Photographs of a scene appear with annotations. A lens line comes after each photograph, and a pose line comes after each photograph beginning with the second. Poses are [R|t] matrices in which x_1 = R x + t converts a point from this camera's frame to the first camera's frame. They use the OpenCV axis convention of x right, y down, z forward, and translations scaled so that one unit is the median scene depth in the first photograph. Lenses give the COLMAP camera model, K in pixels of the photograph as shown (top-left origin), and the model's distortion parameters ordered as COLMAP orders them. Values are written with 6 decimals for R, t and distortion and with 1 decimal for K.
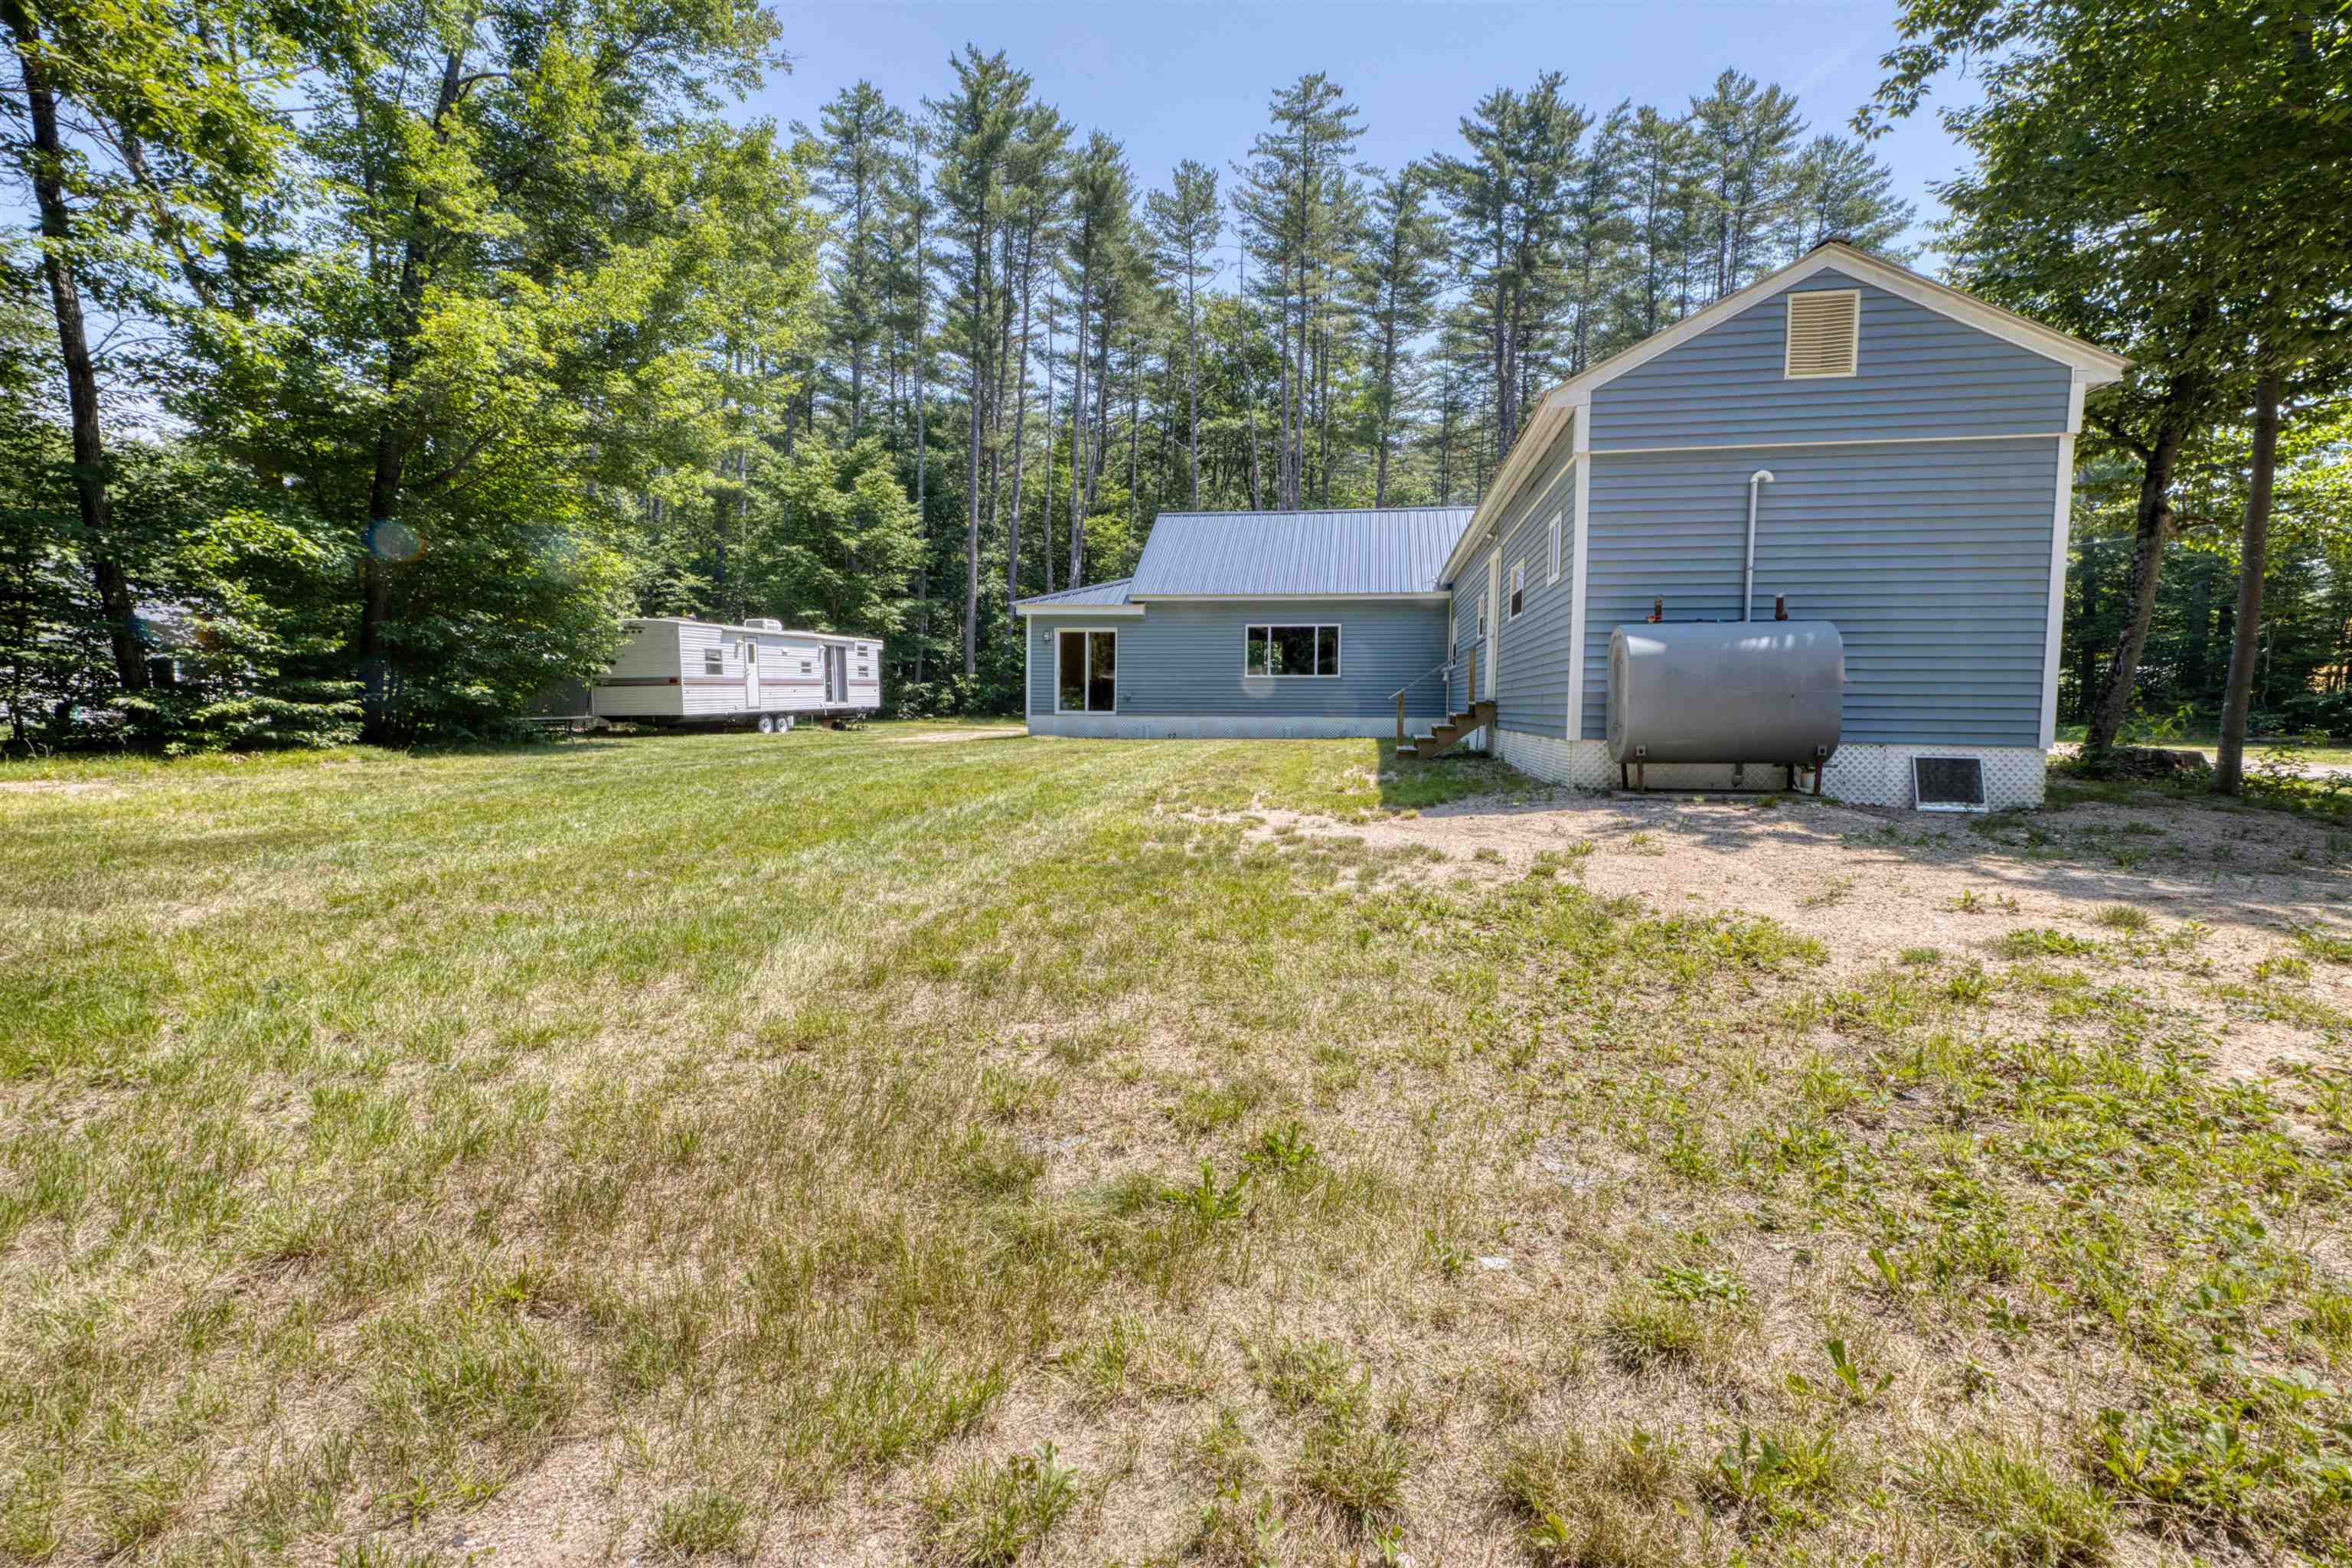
lens RADIAL K [[1020.3, 0, 1179.9], [0, 1020.3, 775.6], [0, 0, 1]] dist [0.004288, 0.002062]
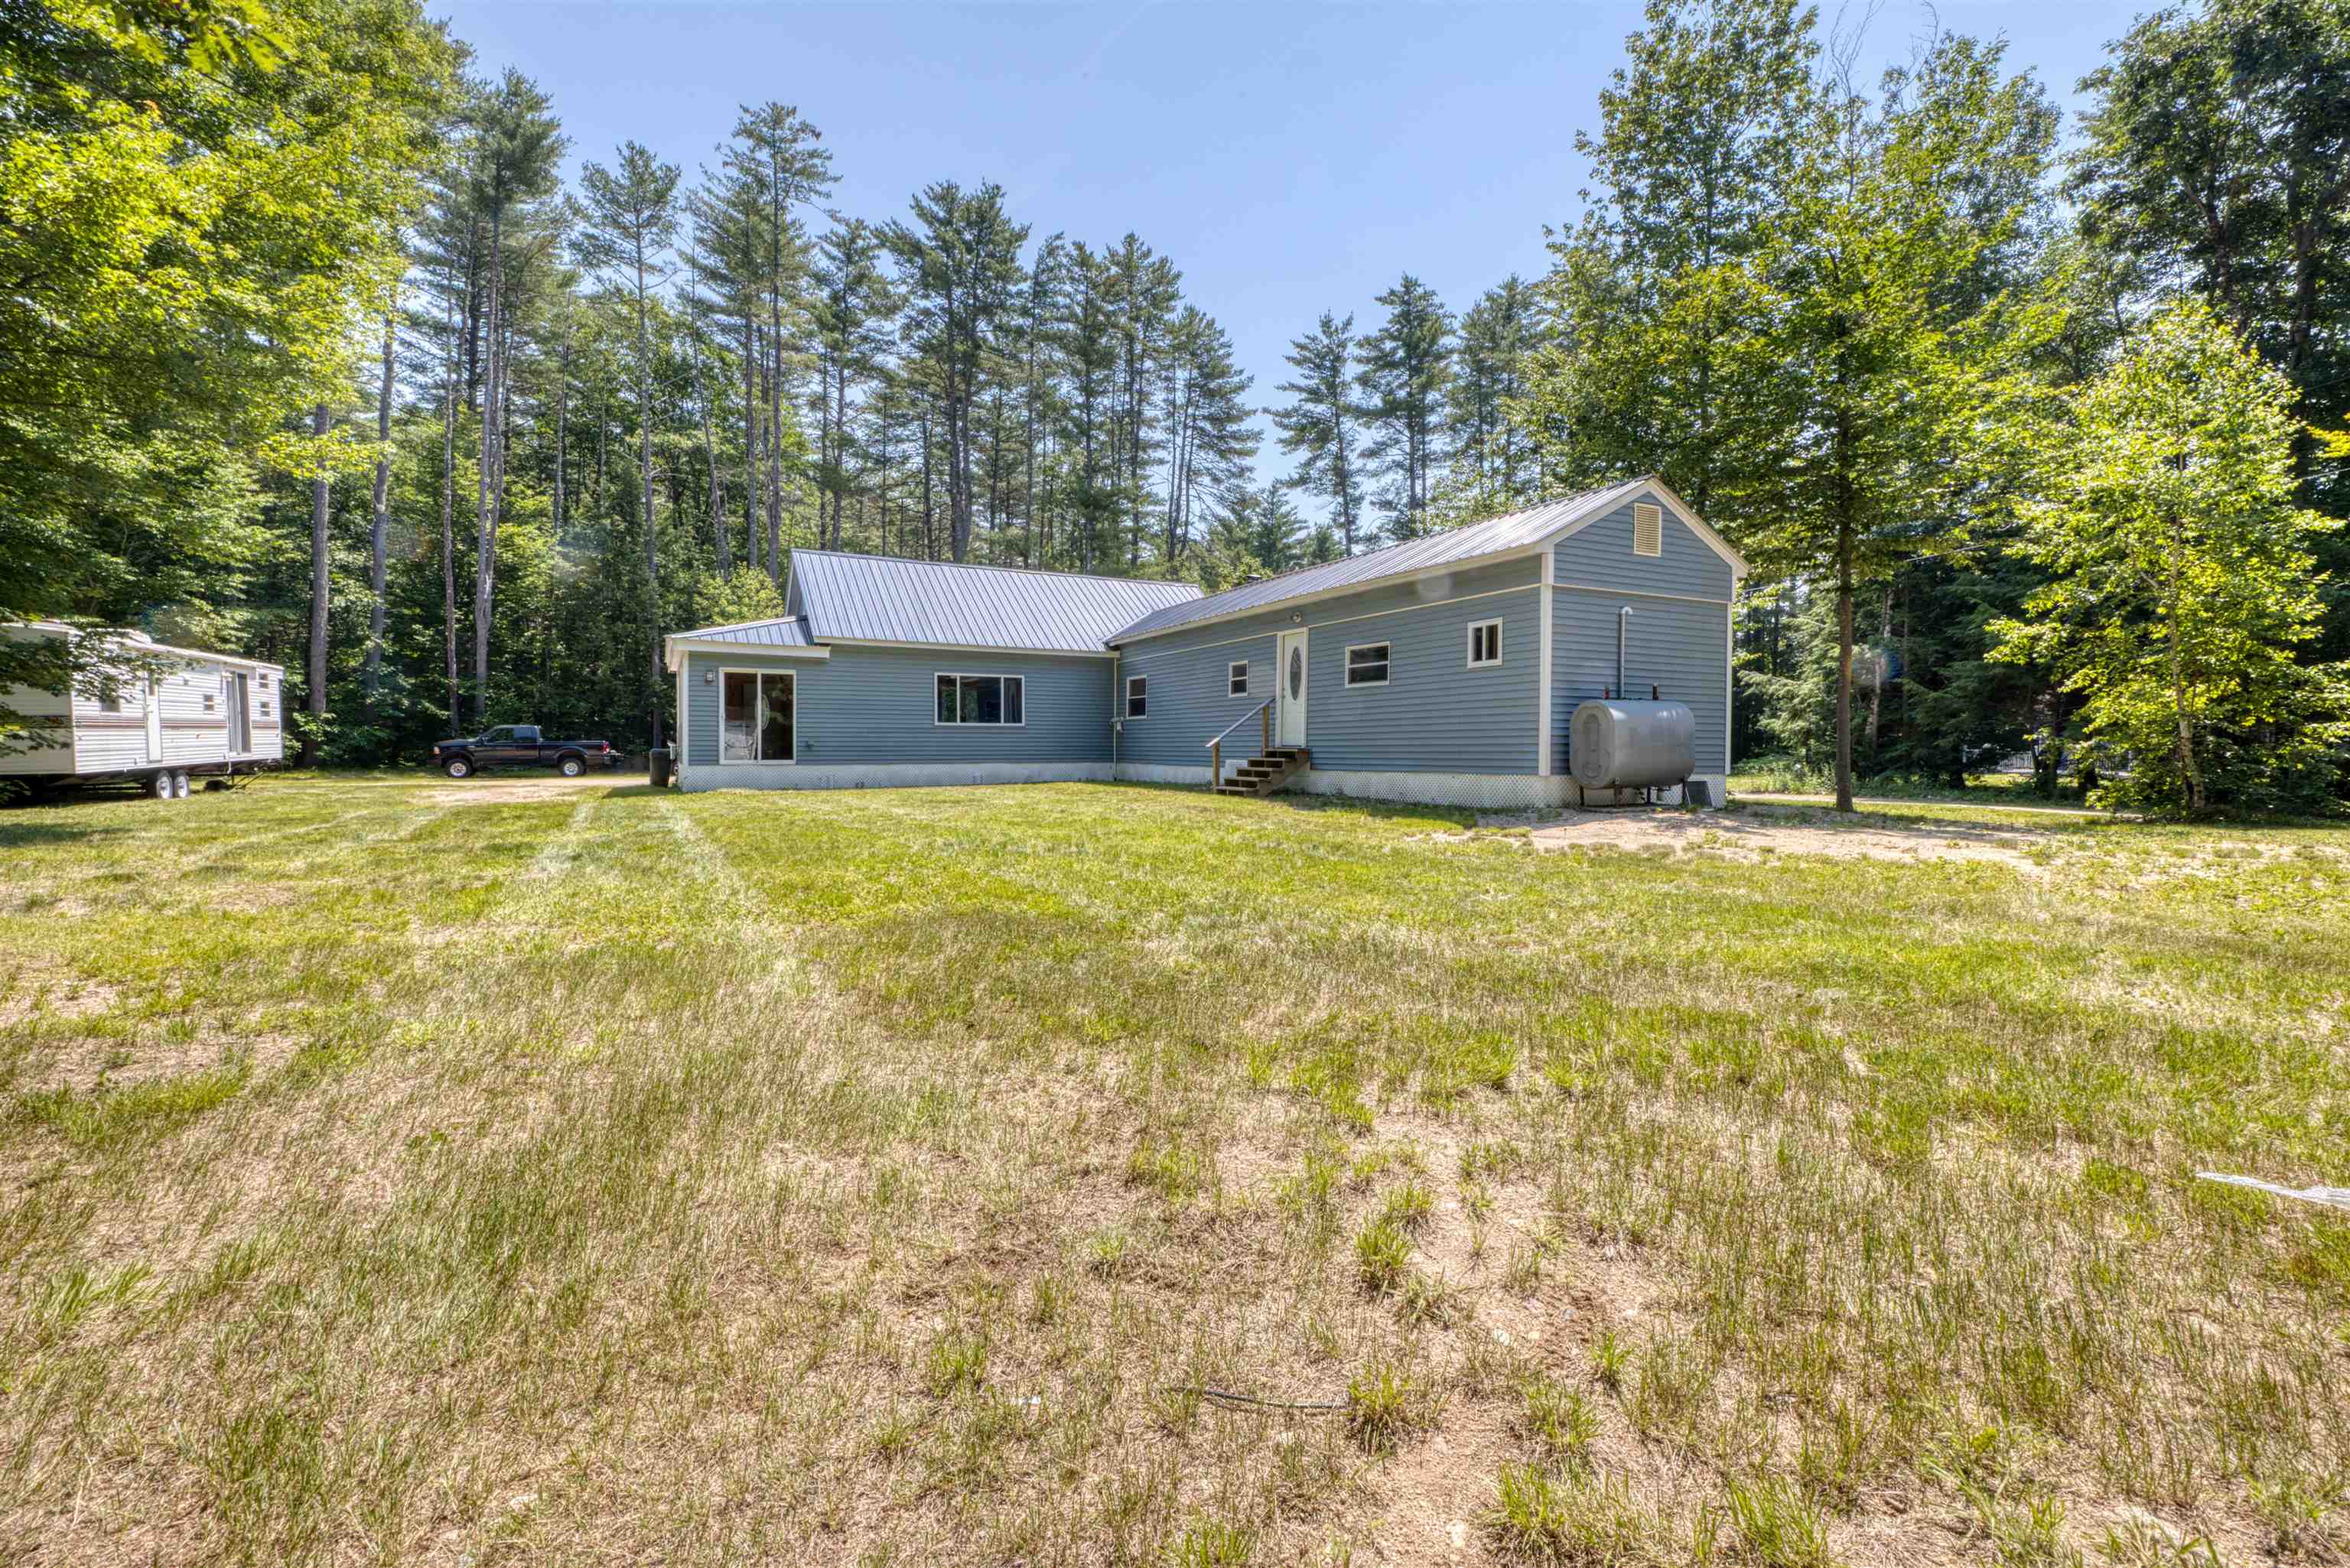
lens RADIAL K [[1019.4, 0, 1188.3], [0, 1019.4, 777.5], [0, 0, 1]] dist [0.004288, 0.002062]
pose [[0.789506, -0.021191, 0.613377, -0.179676], [0.047136, 0.998546, -0.026173, -0.003565], [-0.611930, 0.049576, 0.789356, 0.028894]]
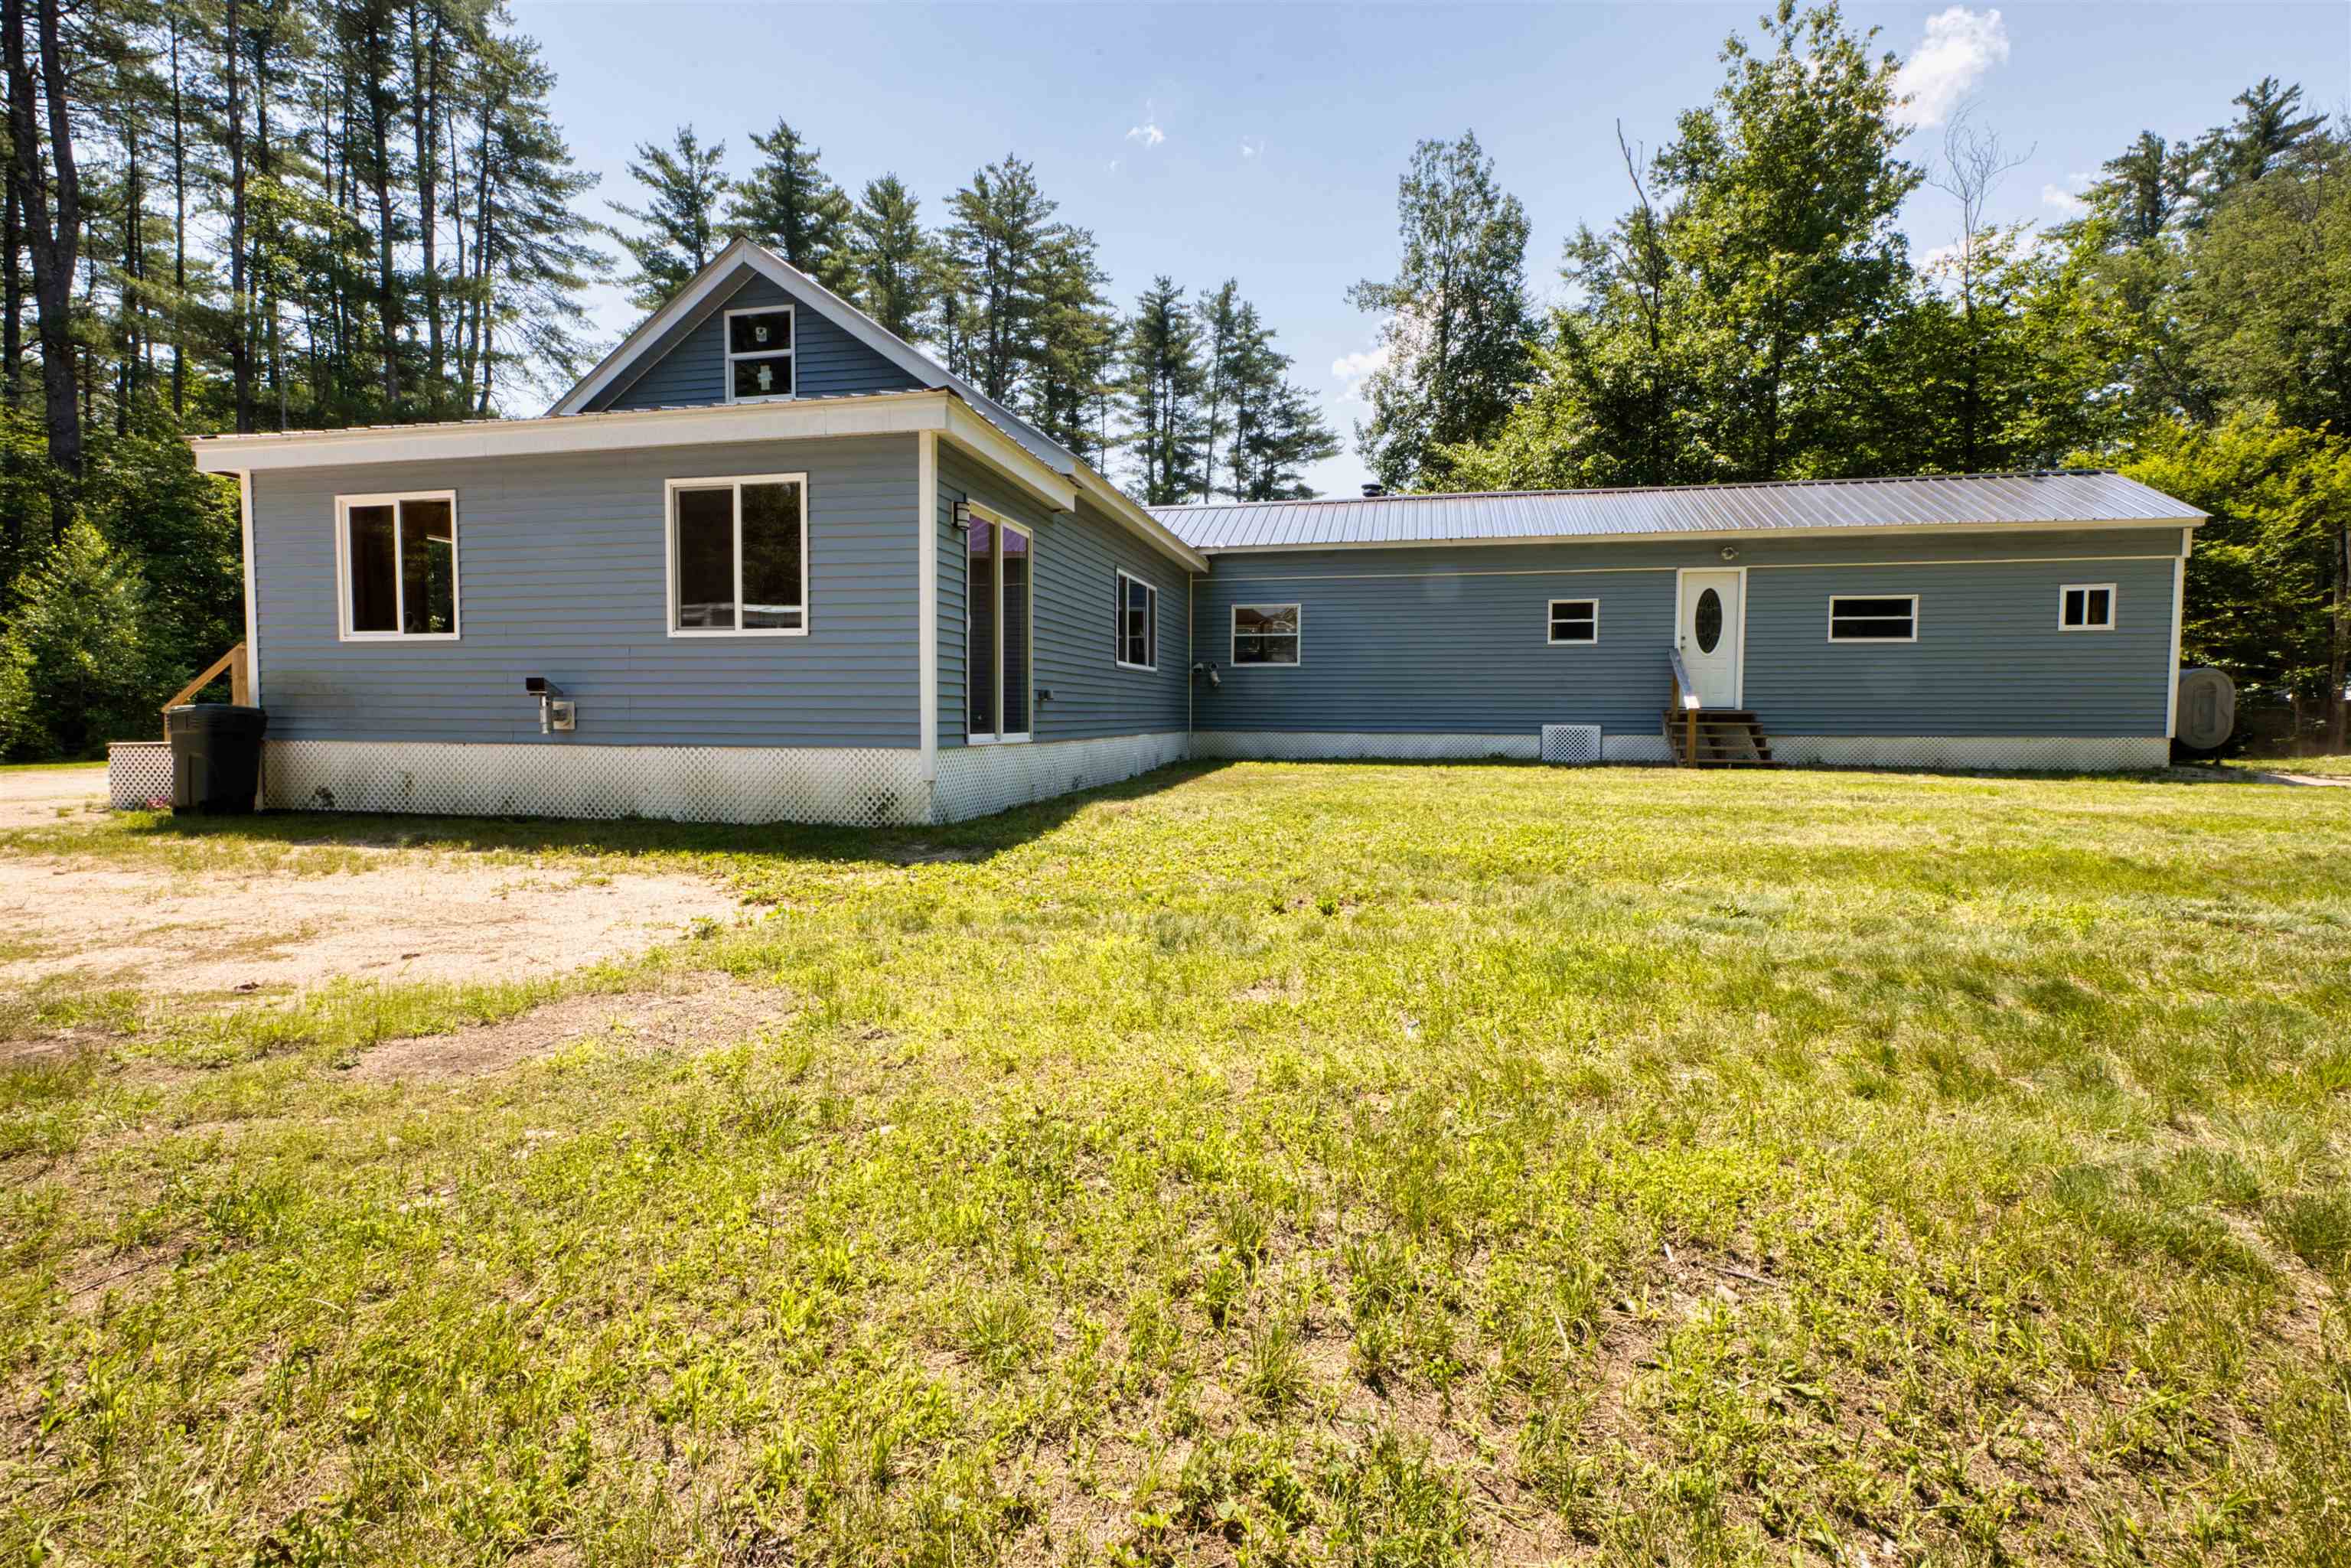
lens RADIAL K [[1019.8, 0, 1182.5], [0, 1019.8, 772.2], [0, 0, 1]] dist [0.004288, 0.002062]
pose [[0.037117, -0.070952, 0.996789, -0.230217], [0.070197, 0.995197, 0.068225, -0.030349], [-0.996842, 0.067439, 0.041919, 0.376169]]
